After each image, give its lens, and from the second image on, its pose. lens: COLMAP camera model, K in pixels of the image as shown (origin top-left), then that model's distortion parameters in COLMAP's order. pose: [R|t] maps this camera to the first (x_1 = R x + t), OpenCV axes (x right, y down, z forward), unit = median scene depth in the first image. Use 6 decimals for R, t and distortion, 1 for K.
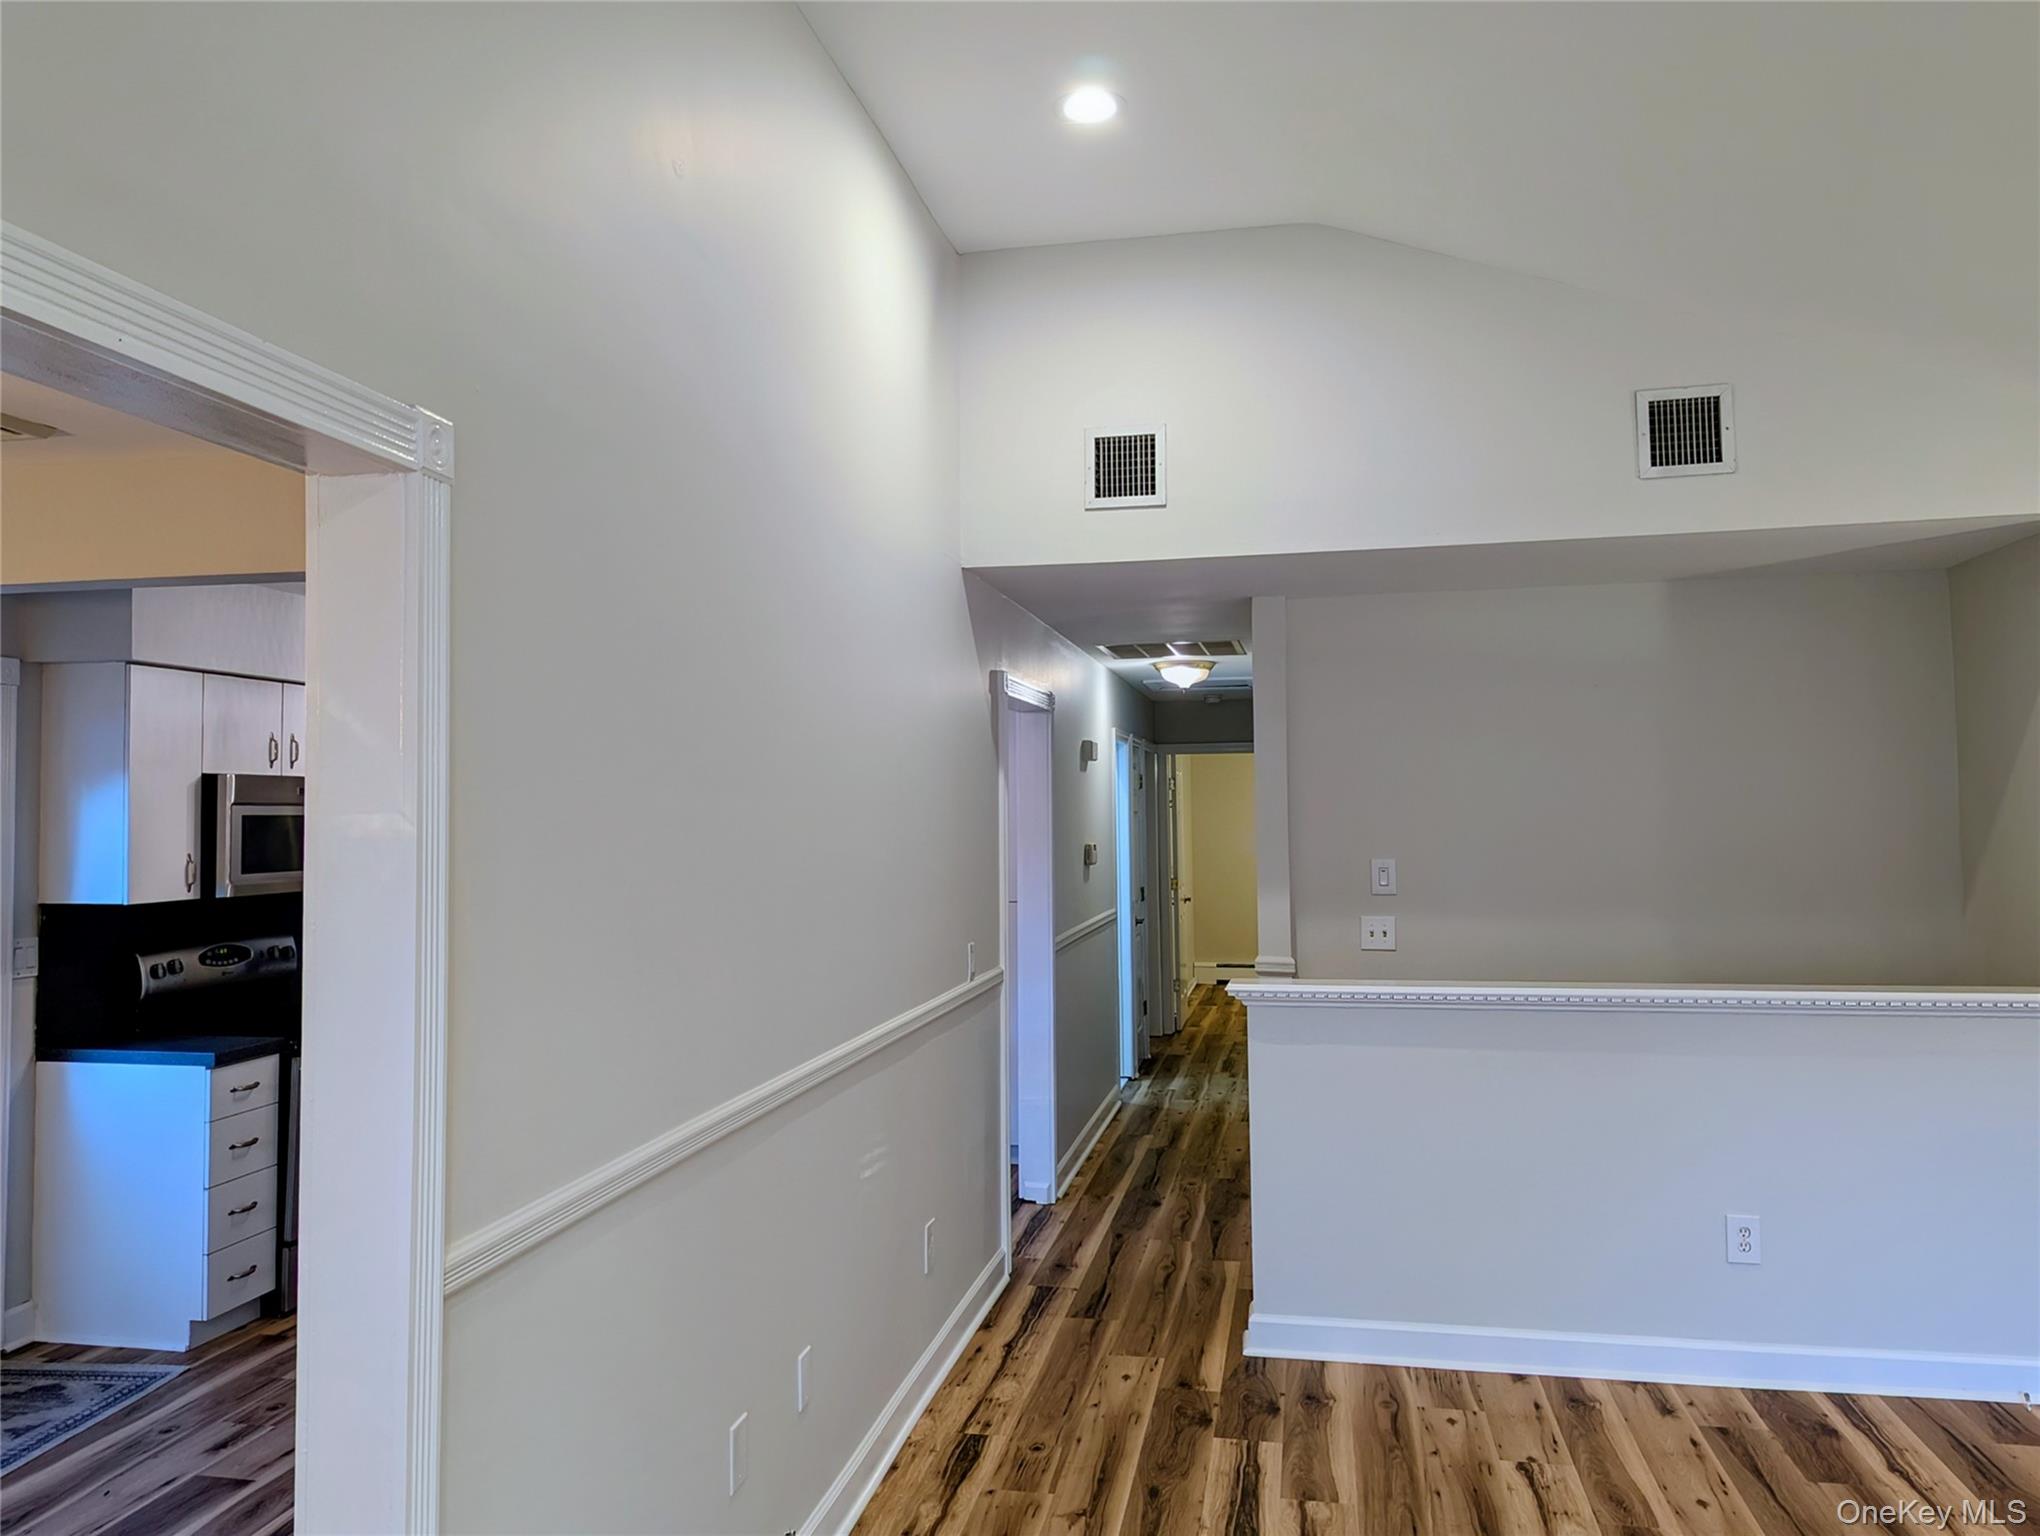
lens RADIAL K [[1568.6, 0, 1020.0], [0, 1568.6, 768.0], [0, 0, 1]] dist [0.080286, -0.072848]
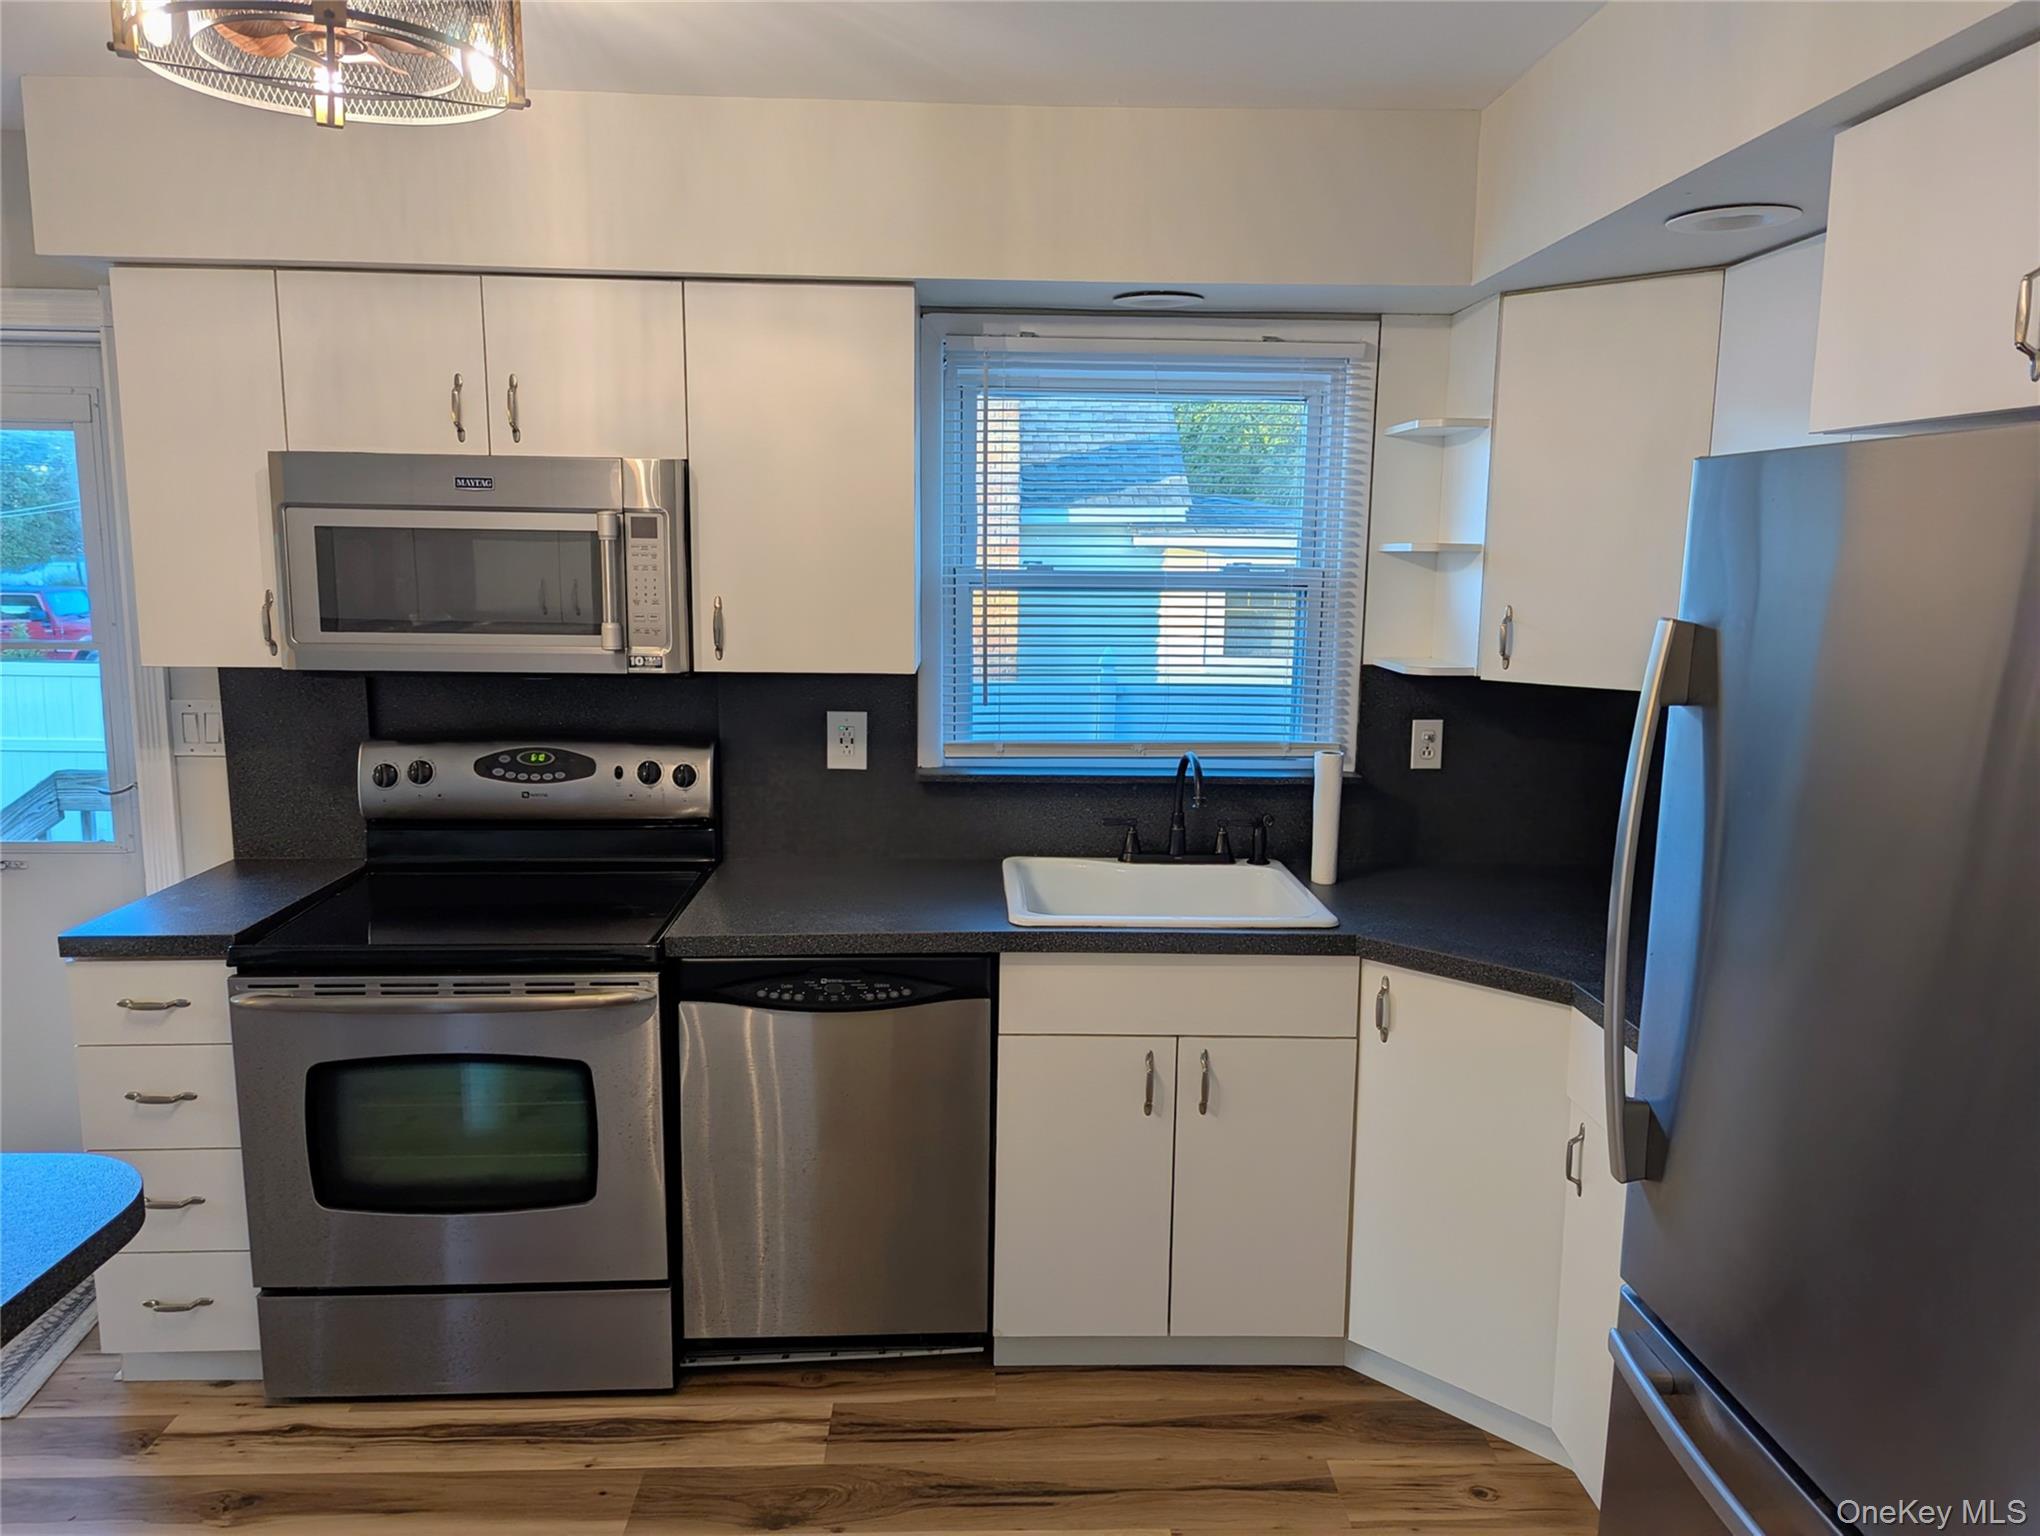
lens RADIAL K [[1423.1, 0, 1020.0], [0, 1423.1, 768.0], [0, 0, 1]] dist [0.037439, -0.006526]
pose [[0.223846, 0.147655, -0.963375, 0.070002], [0.014417, 0.987848, 0.154756, 0.040624], [0.974518, -0.048531, 0.218997, 1.151292]]
